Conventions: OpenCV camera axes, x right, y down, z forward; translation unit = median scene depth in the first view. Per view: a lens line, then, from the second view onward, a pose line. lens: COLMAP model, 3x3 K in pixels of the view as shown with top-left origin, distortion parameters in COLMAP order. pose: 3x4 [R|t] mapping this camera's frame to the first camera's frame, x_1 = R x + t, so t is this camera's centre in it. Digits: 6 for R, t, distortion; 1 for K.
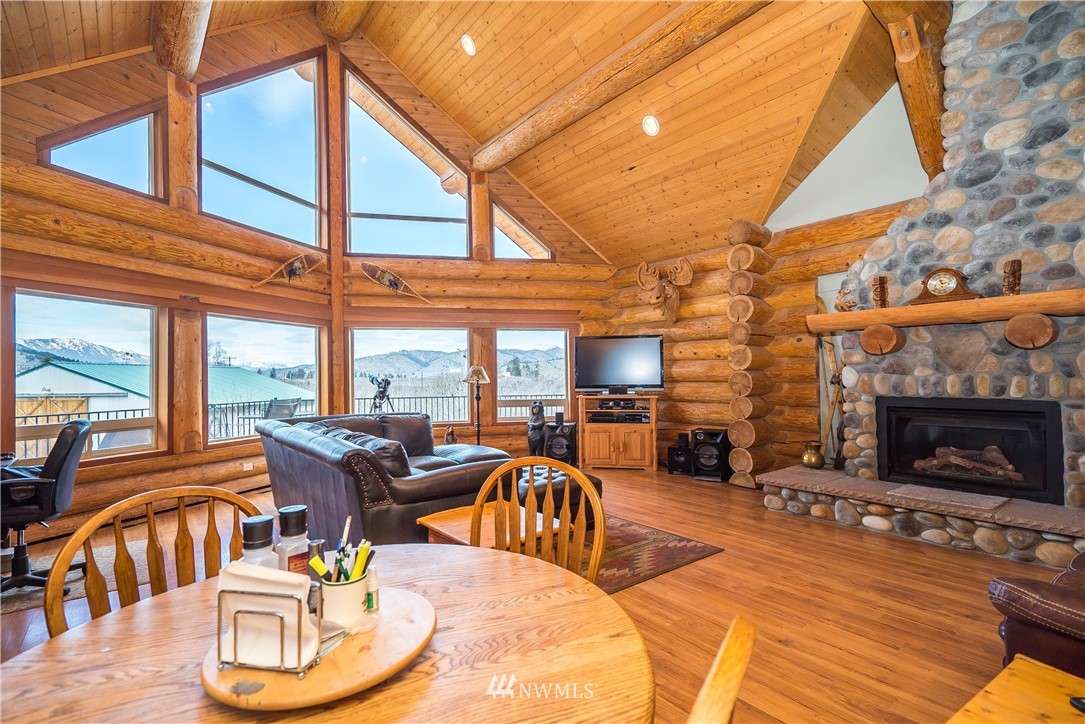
lens RADIAL K [[486.5, 0, 542.6], [0, 486.5, 358.2], [0, 0, 1]] dist [0.033883, -0.000600]
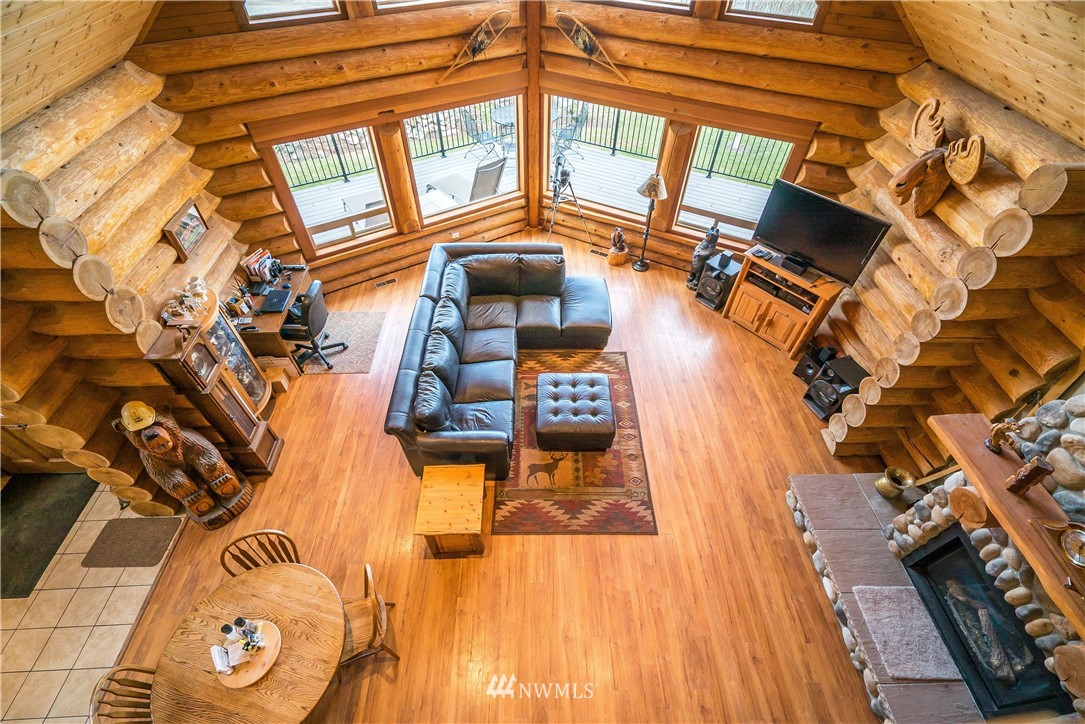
lens RADIAL K [[486.5, 0, 546.3], [0, 486.5, 355.8], [0, 0, 1]] dist [0.033883, -0.000600]
pose [[0.796874, 0.456493, -0.395736, 0.376281], [-0.006527, 0.661500, 0.749916, -0.780823], [0.604111, -0.595005, 0.530112, 0.361171]]
